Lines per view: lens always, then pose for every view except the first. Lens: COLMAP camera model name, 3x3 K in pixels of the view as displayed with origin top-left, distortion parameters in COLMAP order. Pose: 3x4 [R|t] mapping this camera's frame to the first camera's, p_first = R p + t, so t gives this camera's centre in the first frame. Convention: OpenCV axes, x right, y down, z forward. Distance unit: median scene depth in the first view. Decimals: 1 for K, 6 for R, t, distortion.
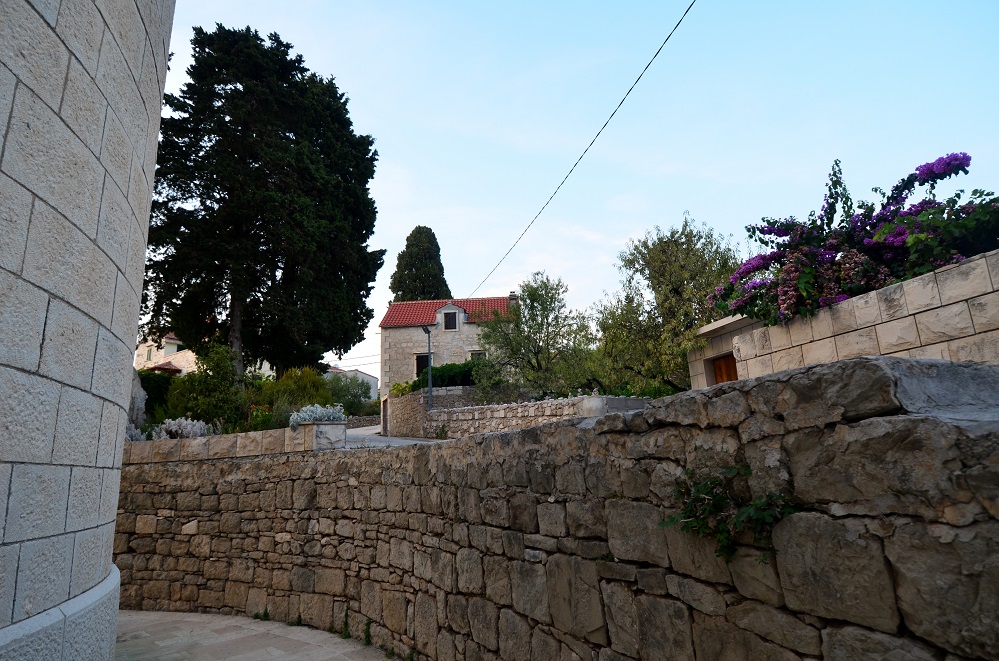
lens RADIAL K [[531.4, 0, 496.7], [0, 531.4, 341.8], [0, 0, 1]] dist [0.058121, -0.057702]
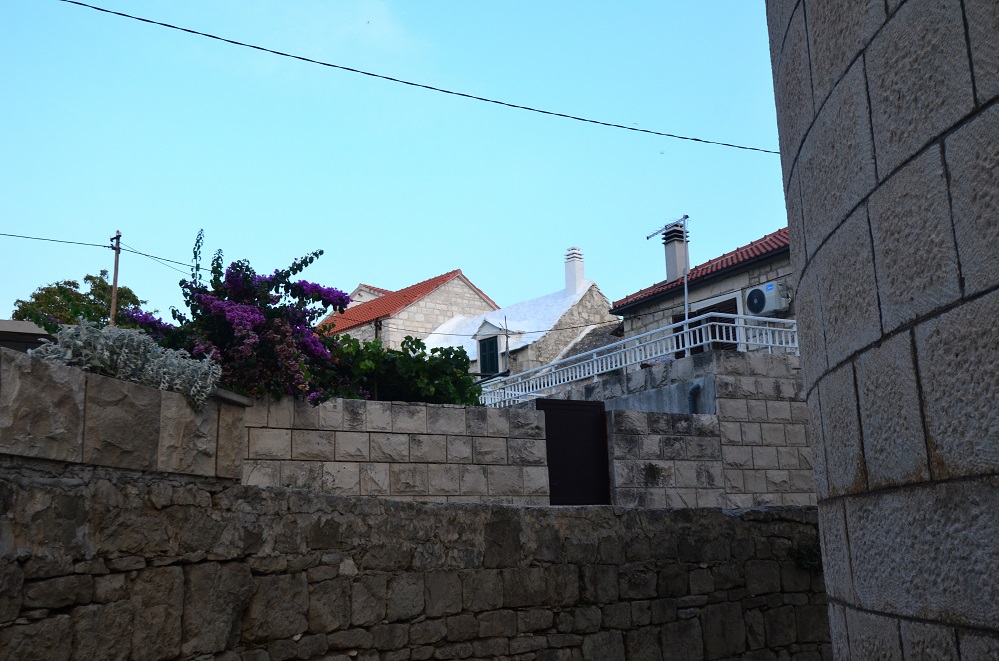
lens RADIAL K [[1005.3, 0, 499.5], [0, 1005.3, 330.5], [0, 0, 1]] dist [0.044939, -0.000619]
pose [[-0.281199, 0.258989, 0.924041, -1.597588], [-0.171389, 0.933860, -0.313897, 0.450061], [-0.944221, -0.246638, -0.218212, 1.567365]]
